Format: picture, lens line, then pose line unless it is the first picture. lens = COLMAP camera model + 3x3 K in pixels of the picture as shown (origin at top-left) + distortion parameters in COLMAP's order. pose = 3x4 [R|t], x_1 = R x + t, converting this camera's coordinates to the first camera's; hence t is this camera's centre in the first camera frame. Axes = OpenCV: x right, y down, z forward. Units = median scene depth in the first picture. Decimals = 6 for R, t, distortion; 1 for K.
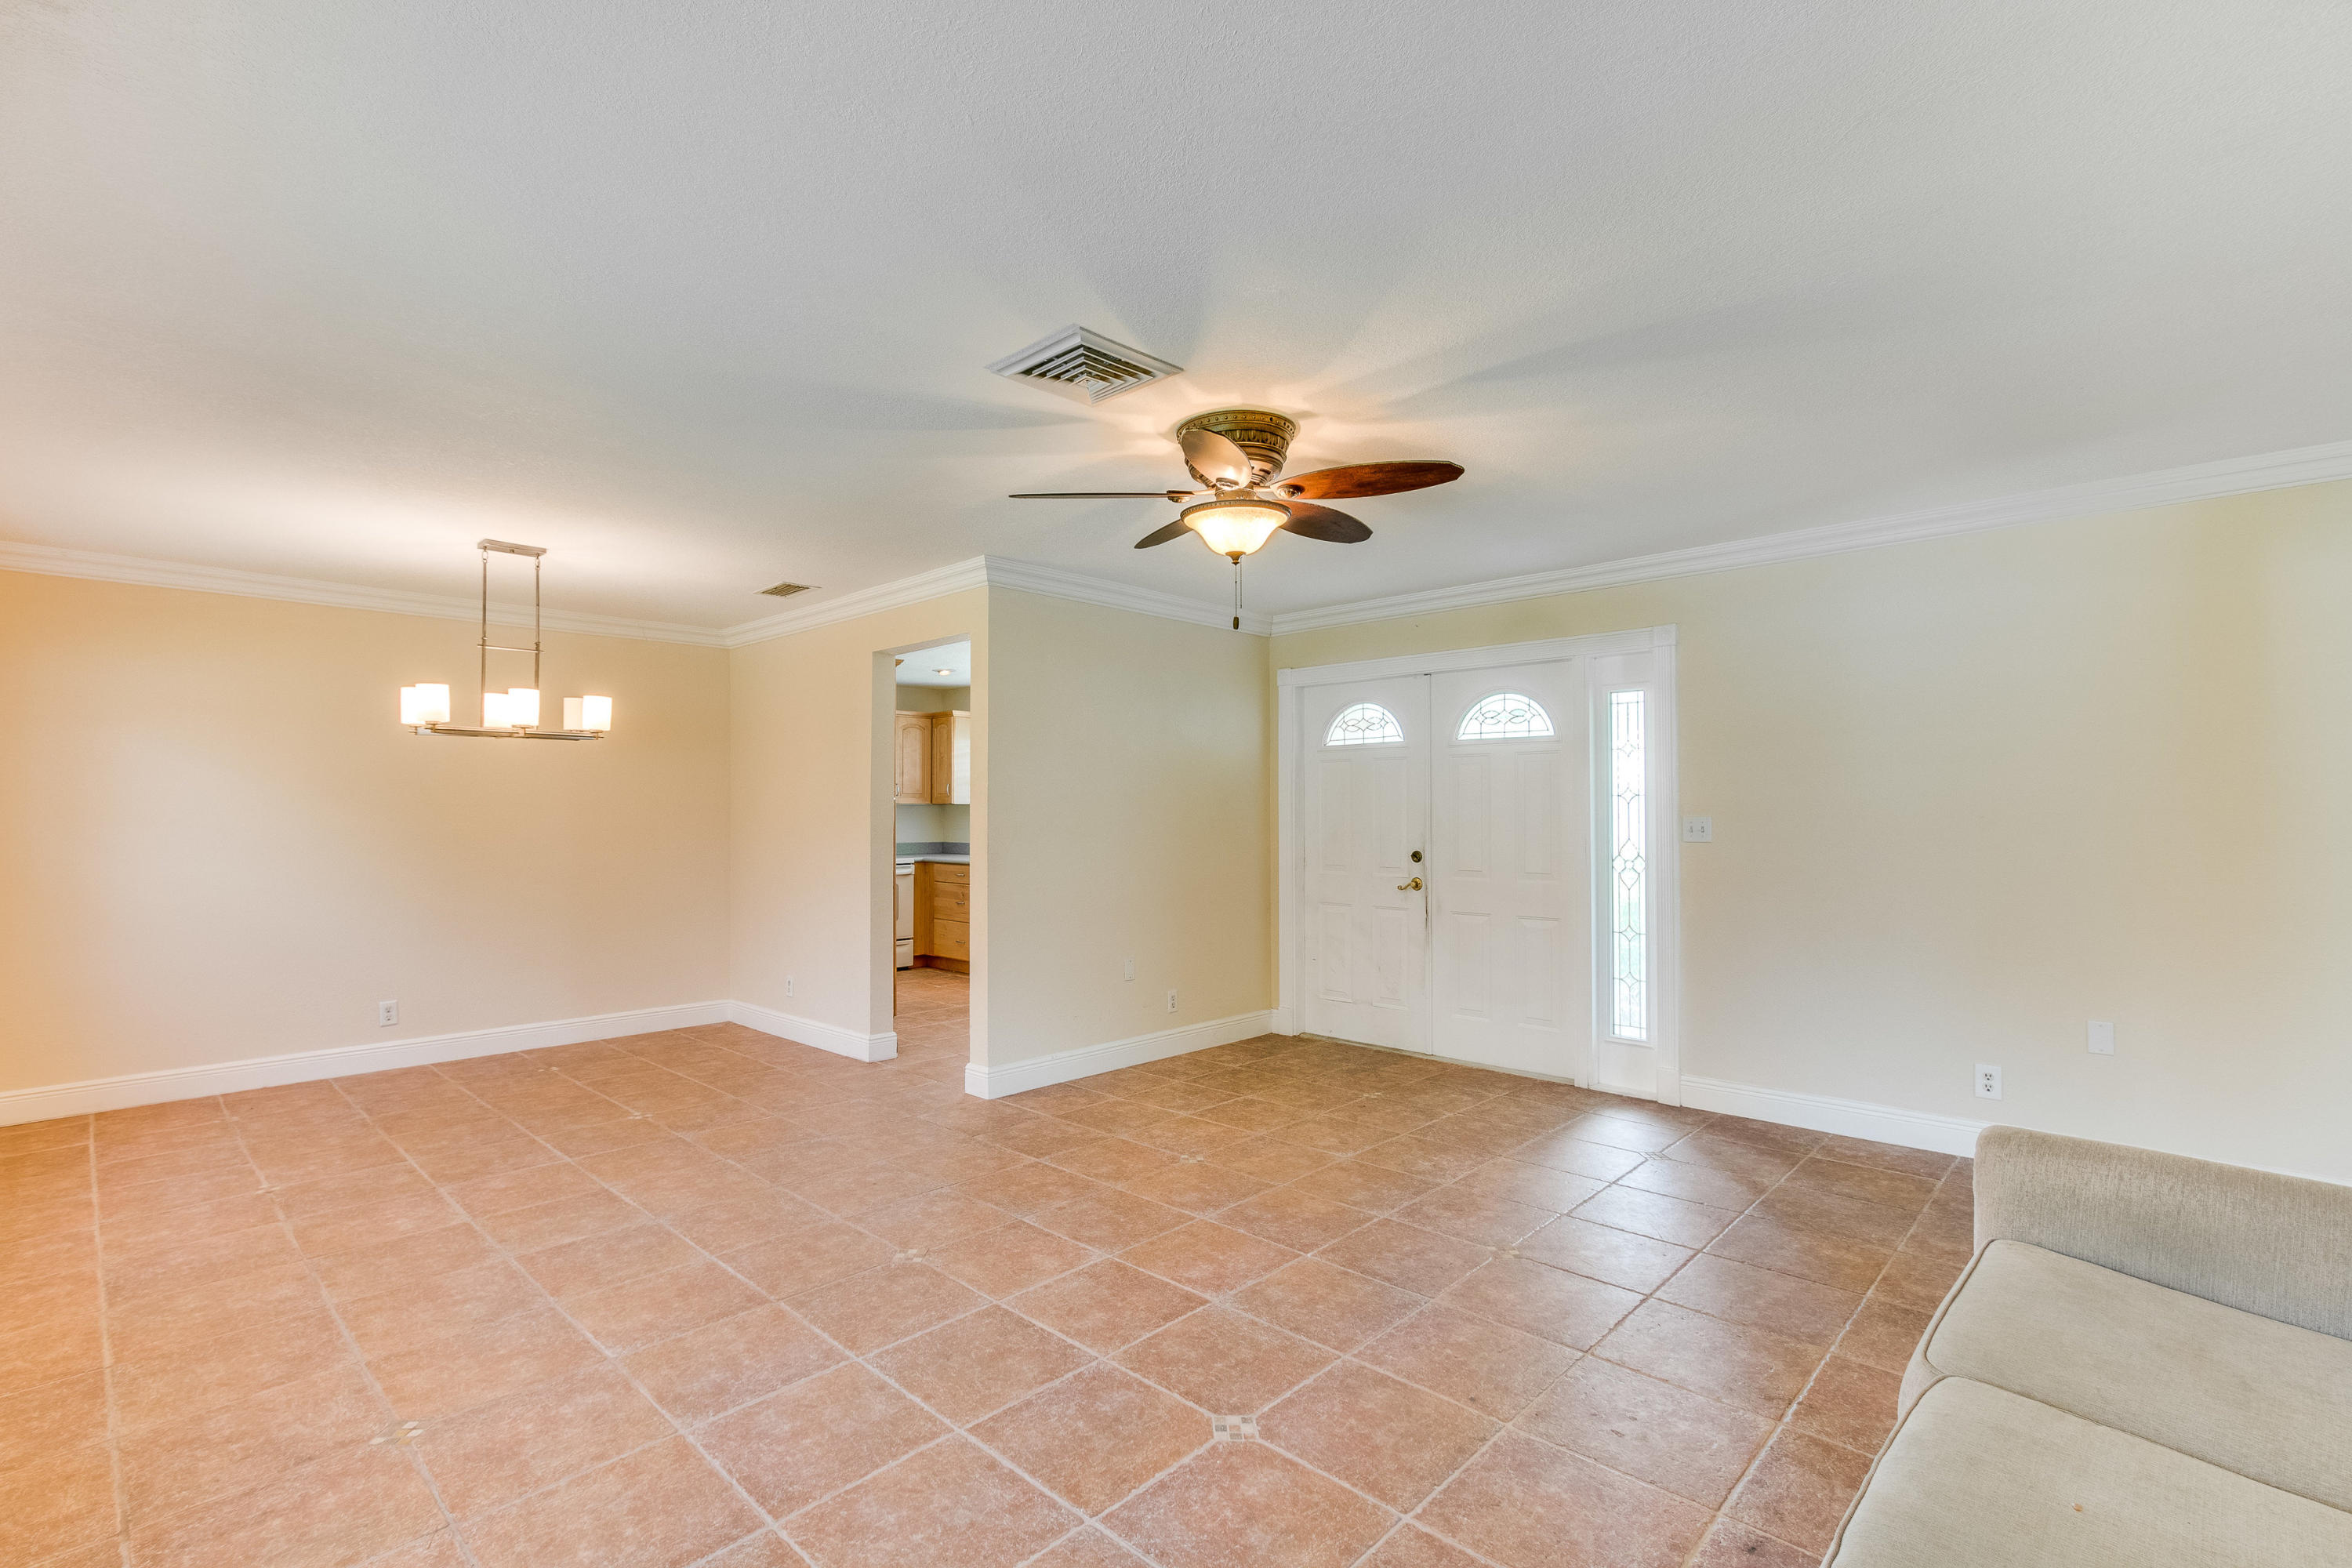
lens RADIAL K [[1067.7, 0, 1149.3], [0, 1067.7, 798.1], [0, 0, 1]] dist [-0.004571, 0.005787]
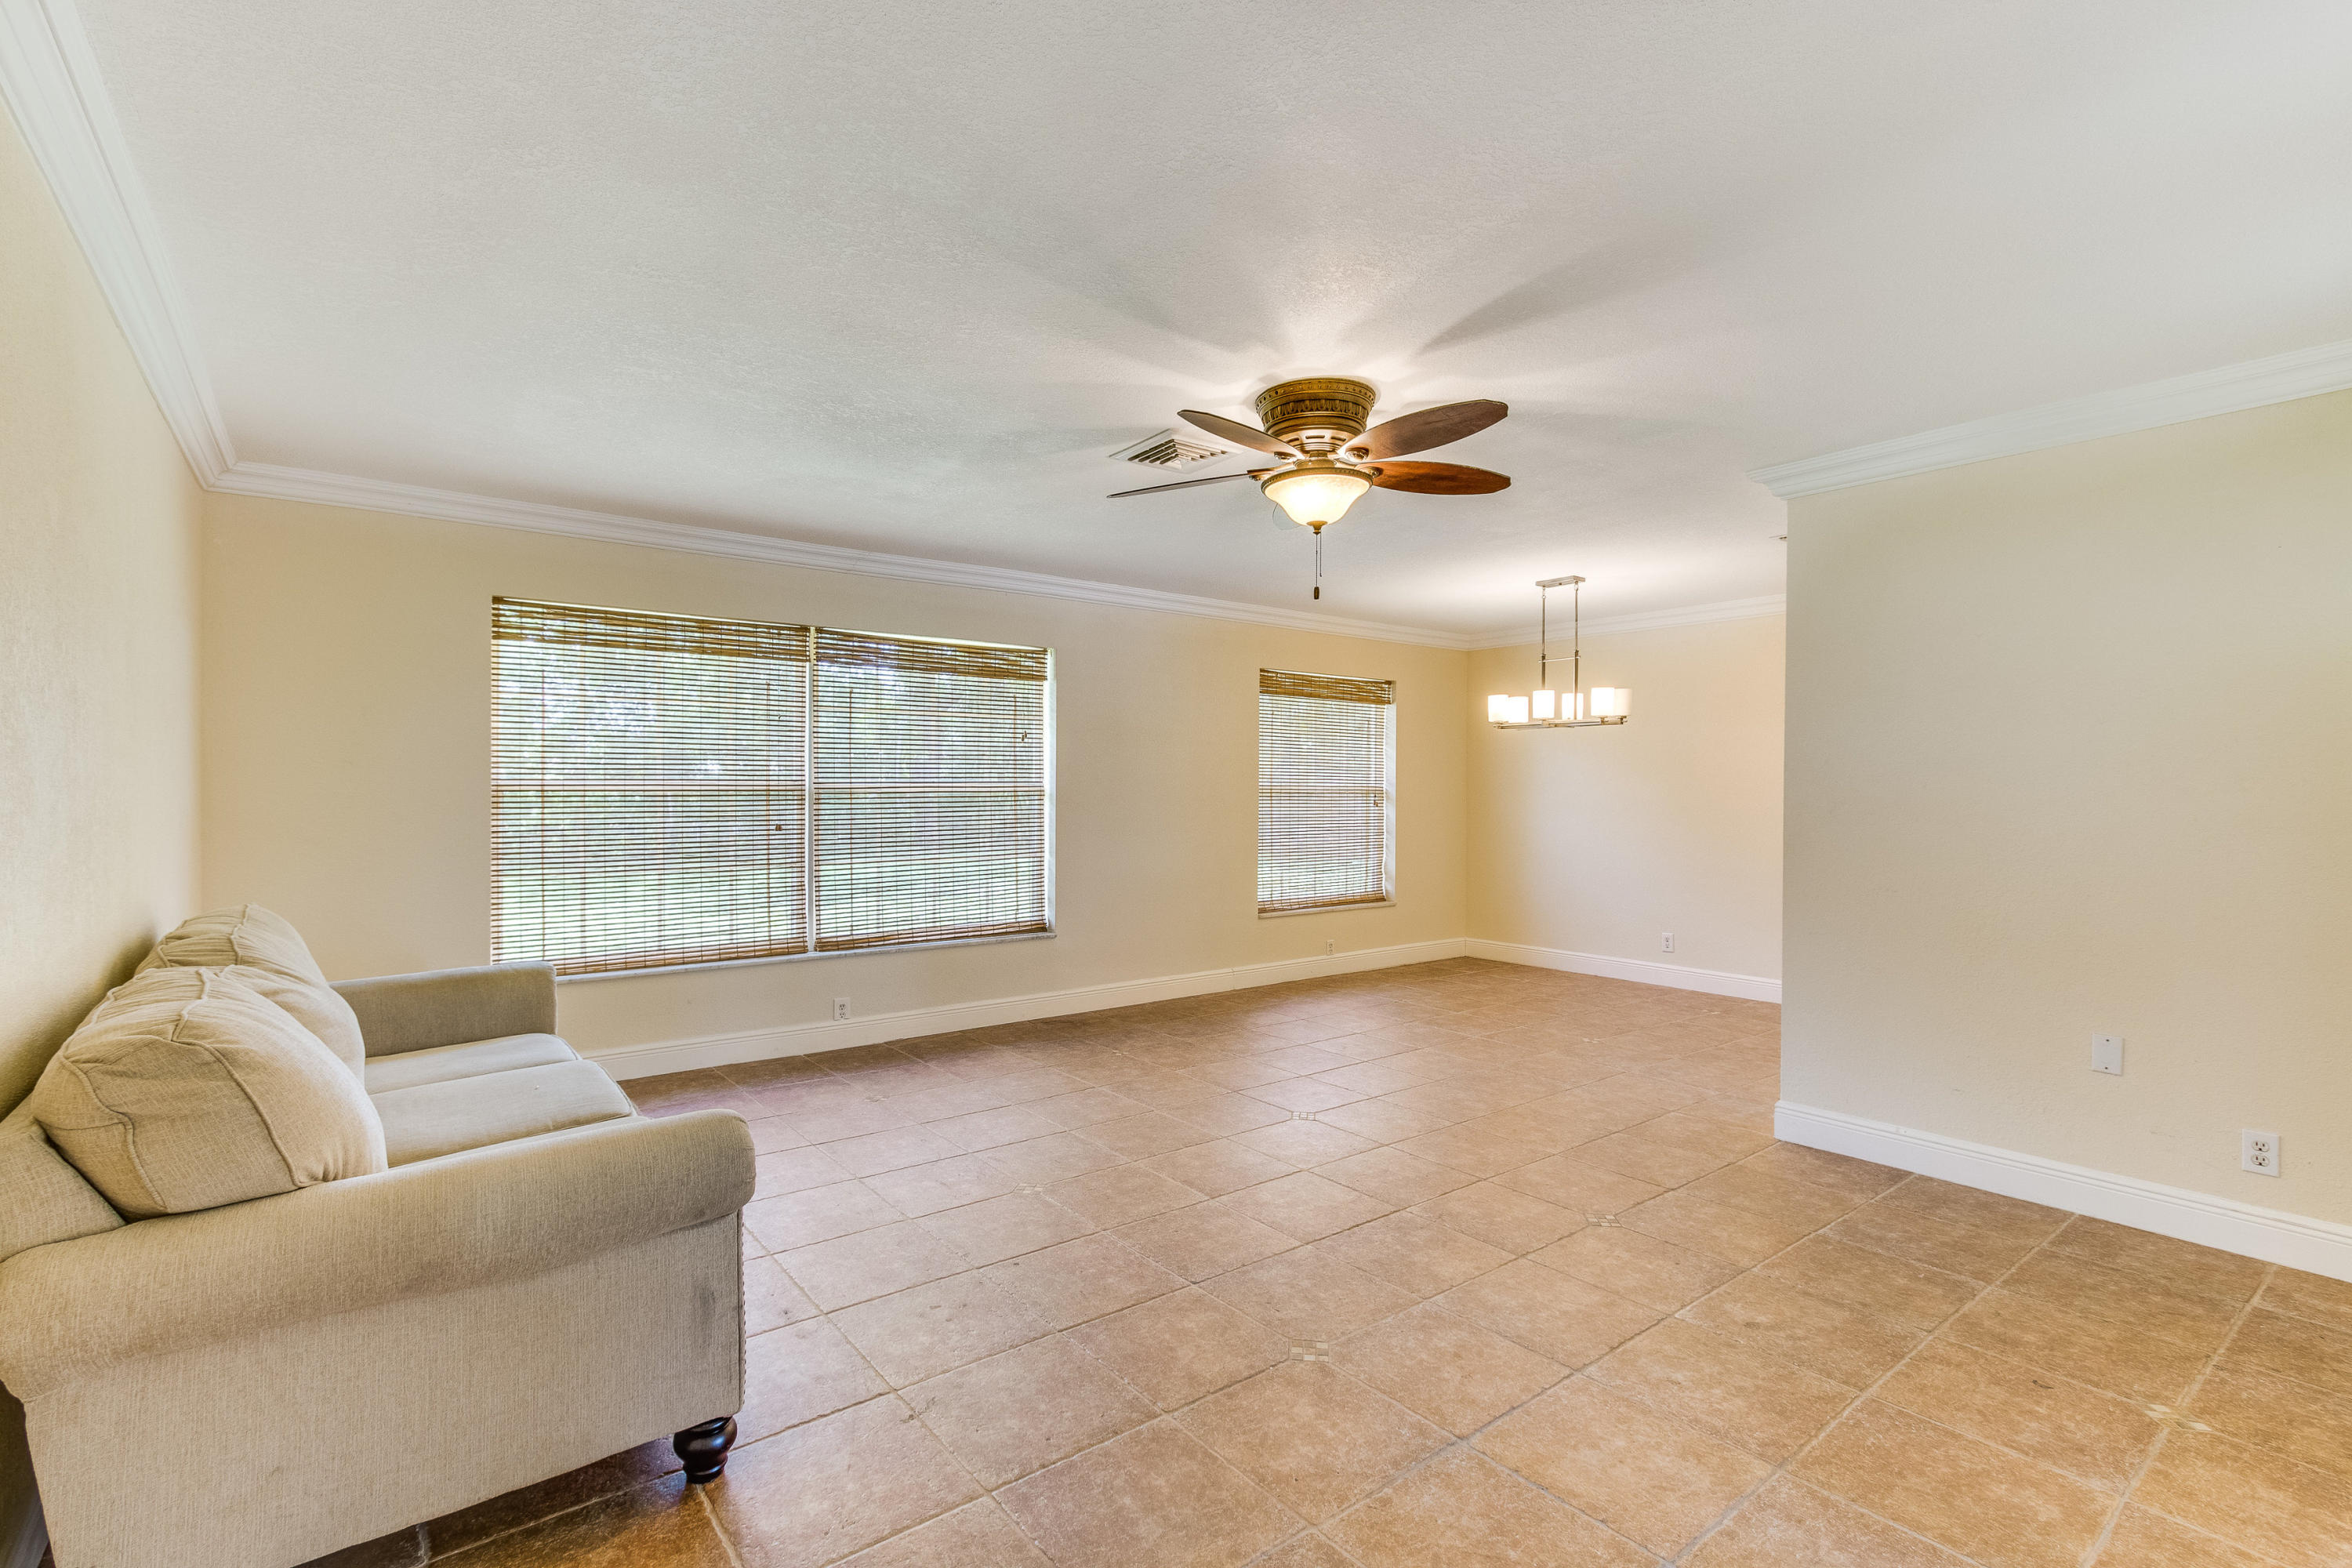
lens RADIAL K [[1067.7, 0, 1149.3], [0, 1067.7, 798.1], [0, 0, 1]] dist [-0.004571, 0.005787]
pose [[-0.148067, 0.011753, -0.988908, 0.765311], [0.010220, 0.999894, 0.010353, 0.011198], [0.988925, -0.008574, -0.148171, 0.692365]]
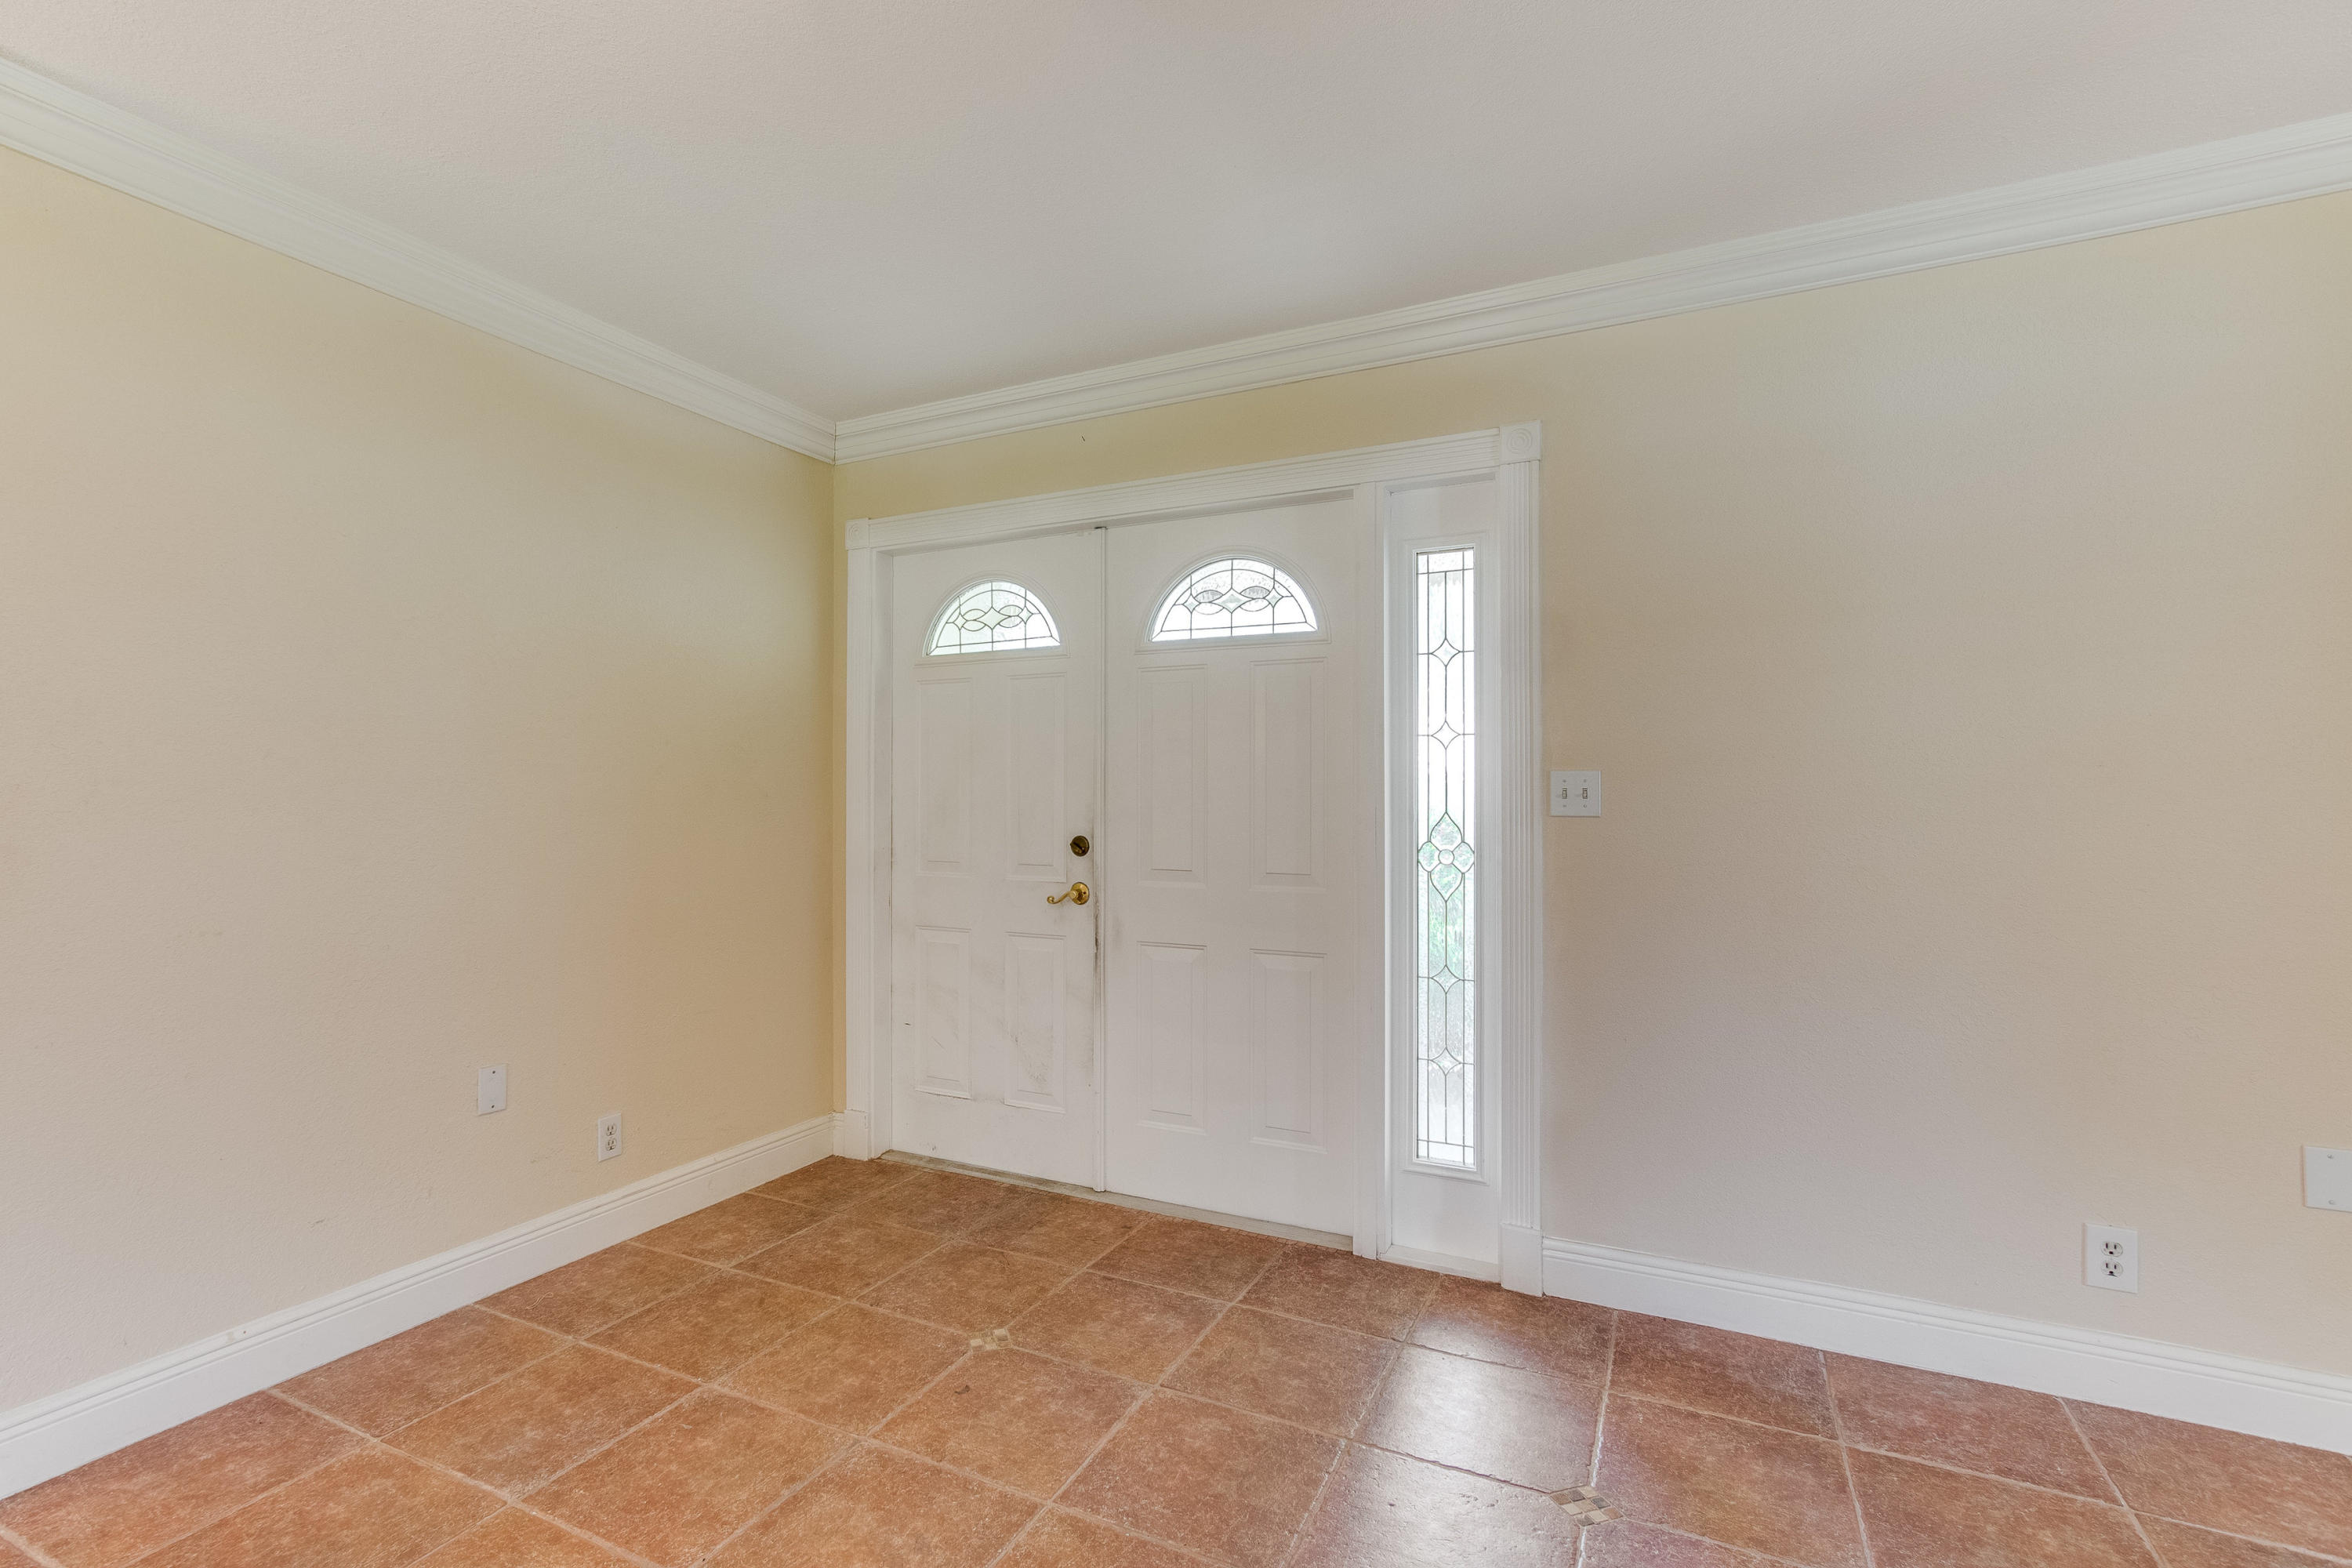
lens RADIAL K [[1081.8, 0, 1149.3], [0, 1081.8, 789.2], [0, 0, 1]] dist [0.002234, 0.002010]
pose [[0.952775, 0.004531, 0.303643, 0.137340], [-0.006616, 0.999961, 0.005838, 0.026099], [-0.303605, -0.007572, 0.952768, 0.547827]]
